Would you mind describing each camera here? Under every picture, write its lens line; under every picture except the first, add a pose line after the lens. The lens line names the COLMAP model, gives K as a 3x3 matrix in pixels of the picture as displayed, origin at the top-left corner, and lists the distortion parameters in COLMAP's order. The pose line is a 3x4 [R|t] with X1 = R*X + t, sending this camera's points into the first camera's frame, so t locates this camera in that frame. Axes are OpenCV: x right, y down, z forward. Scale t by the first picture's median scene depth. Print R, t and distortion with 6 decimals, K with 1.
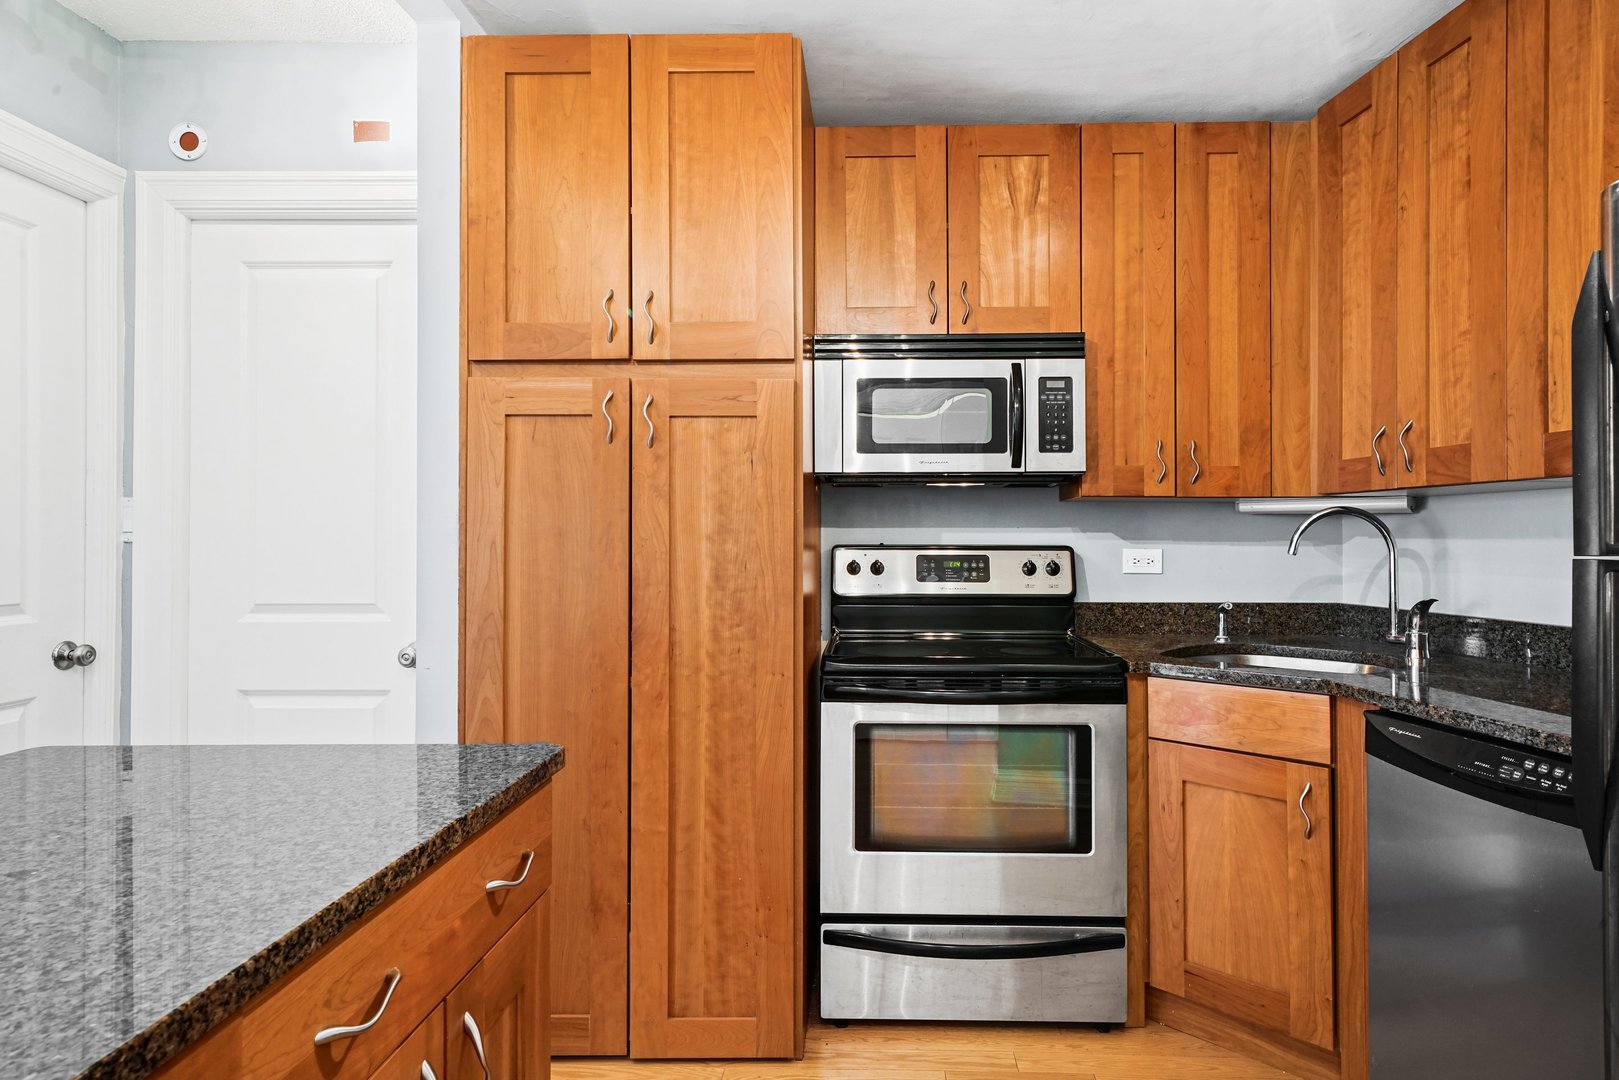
lens RADIAL K [[899.8, 0, 861.3], [0, 899.8, 526.5], [0, 0, 1]] dist [0.011237, -0.001007]
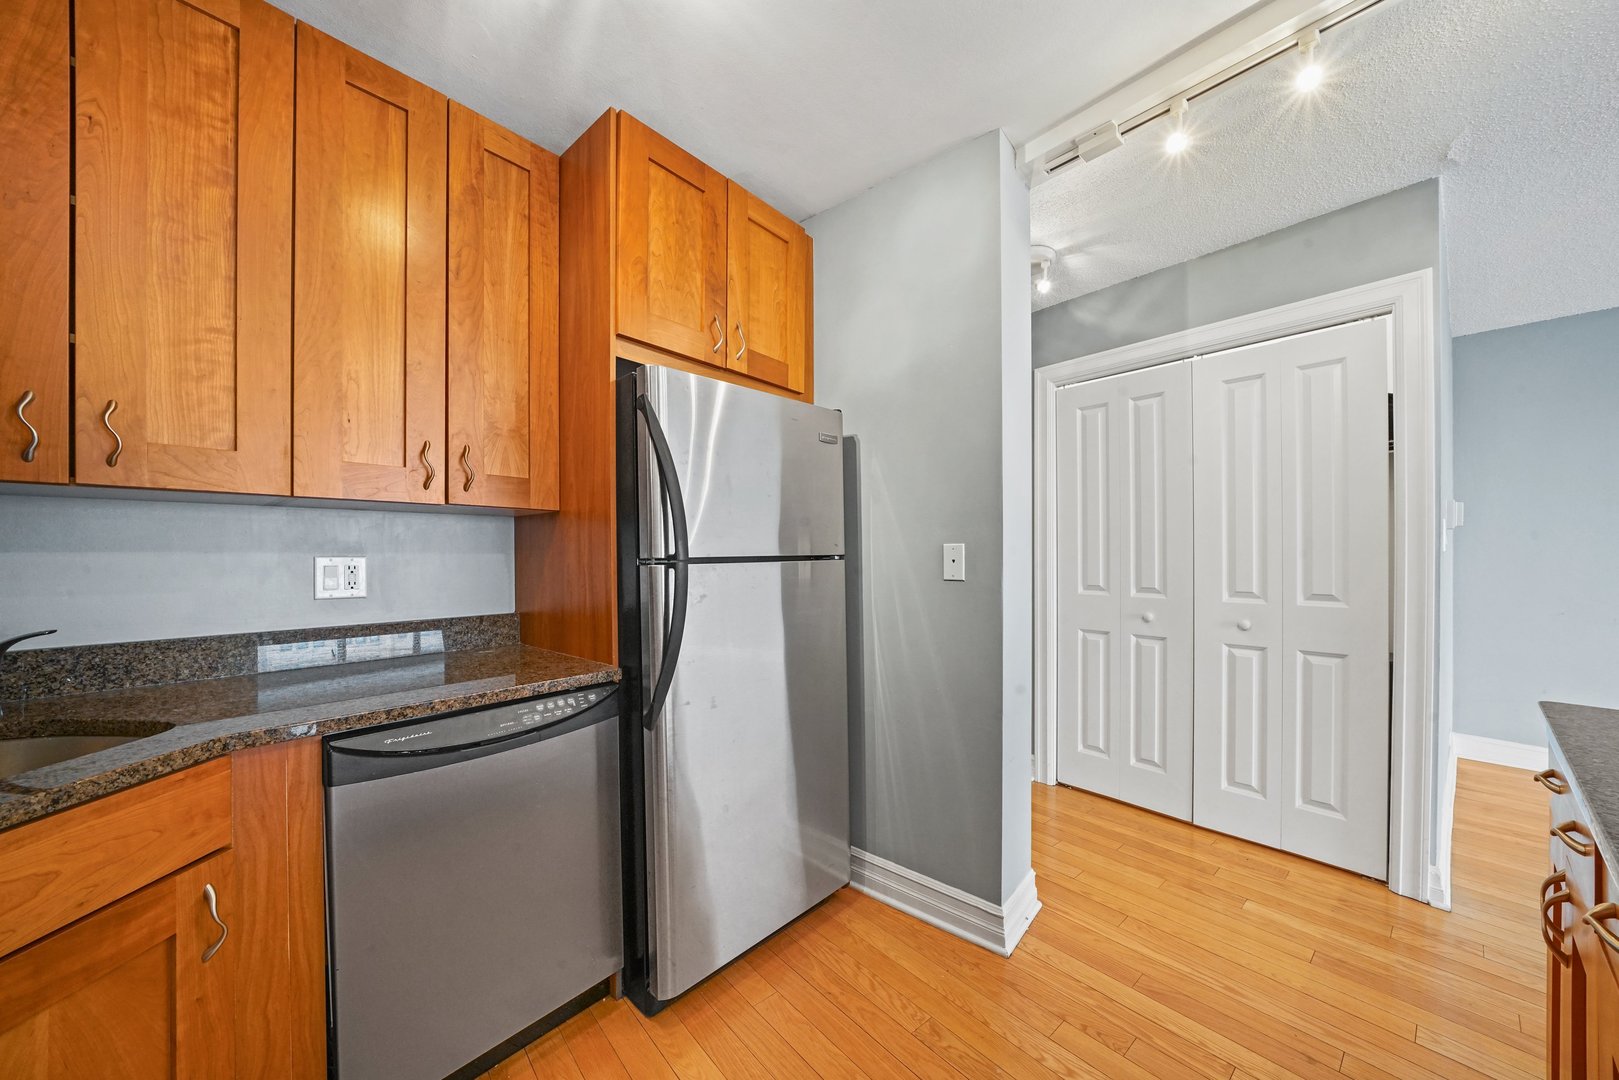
lens RADIAL K [[565.6, 0, 789.8], [0, 565.6, 556.2], [0, 0, 1]] dist [-0.020063, 0.001996]
pose [[-0.647993, -0.000901, 0.761646, -0.133169], [-0.007656, 0.999956, -0.005330, 0.015165], [-0.761608, -0.009285, -0.647972, 0.834999]]
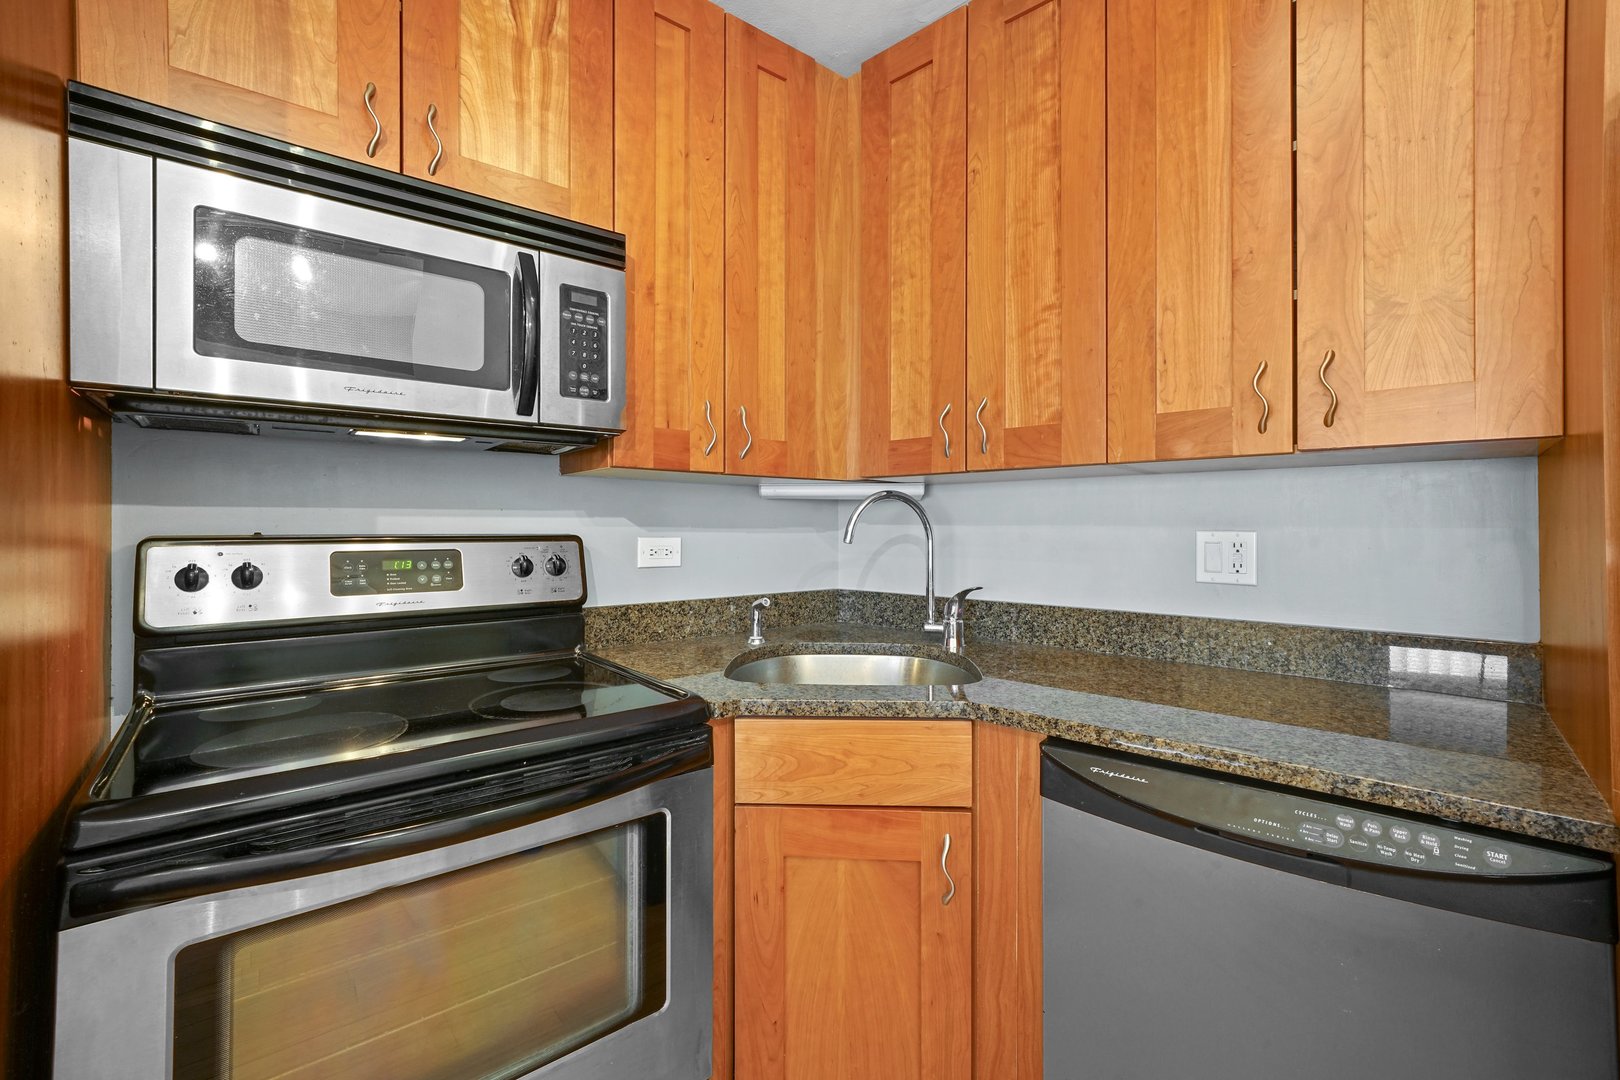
lens RADIAL K [[689.0, 0, 810.7], [0, 689.0, 520.3], [0, 0, 1]] dist [-0.002927, 0.002620]
pose [[0.765805, 0.004415, 0.643058, 0.013533], [-0.008745, 0.999955, 0.003548, 0.007280], [-0.643014, -0.008341, 0.765809, 0.552956]]
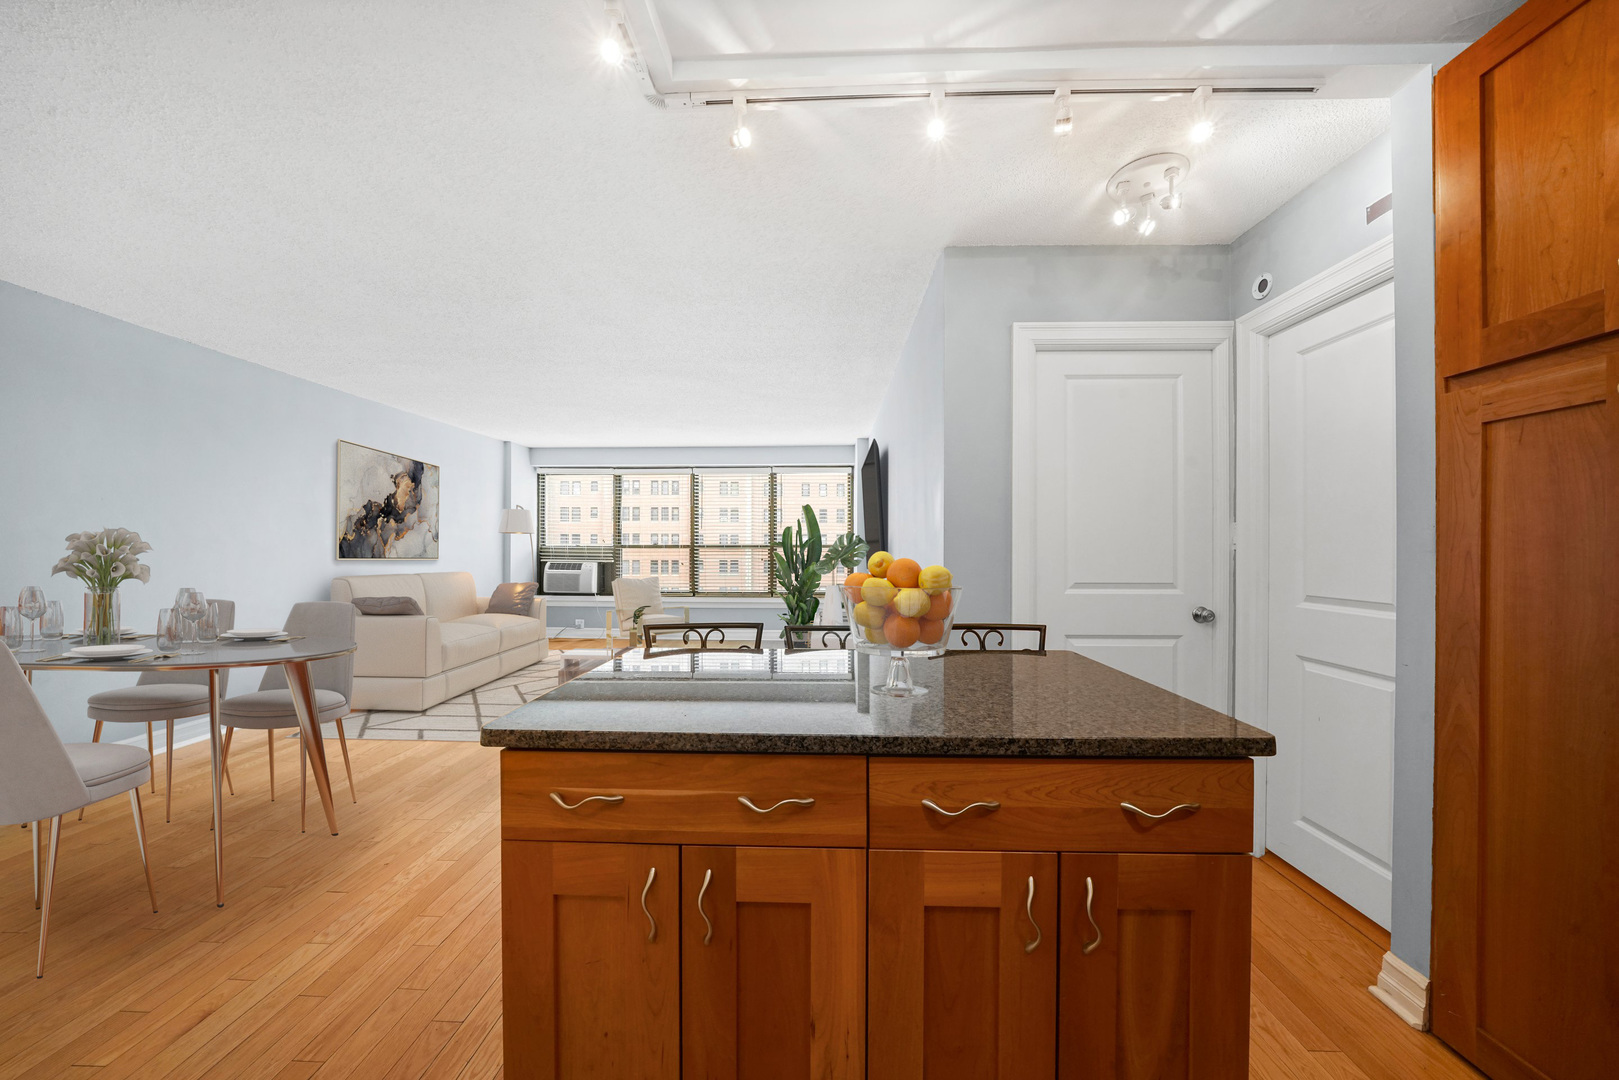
lens RADIAL K [[565.6, 0, 808.9], [0, 565.6, 547.1], [0, 0, 1]] dist [-0.020063, 0.001996]
pose [[-0.020382, 0.001849, -0.999791, 0.207908], [0.008942, 0.999959, 0.001667, 0.003231], [0.999752, -0.008907, -0.020398, 0.262744]]
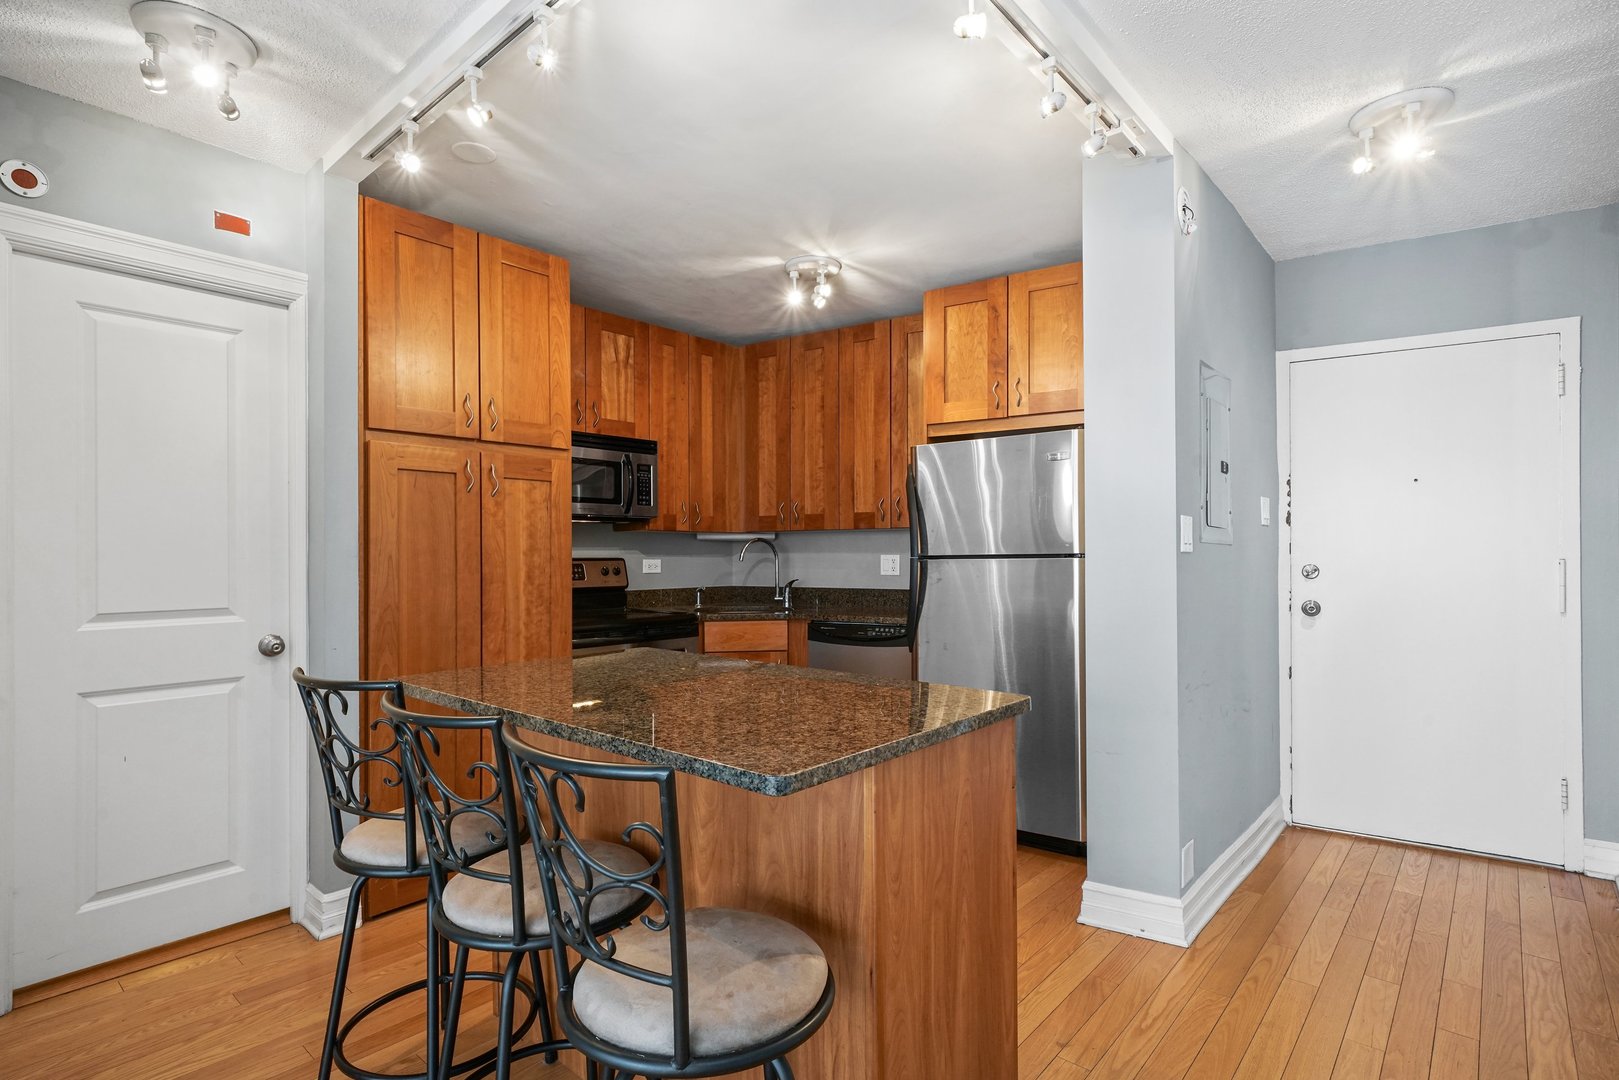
lens RADIAL K [[793.1, 0, 796.9], [0, 793.1, 548.3], [0, 0, 1]] dist [0.012813, -0.000288]
pose [[0.651205, 0.002672, 0.758897, -0.896012], [-0.005413, 0.999985, 0.001124, -0.000476], [-0.758883, -0.004839, 0.651209, -0.304652]]
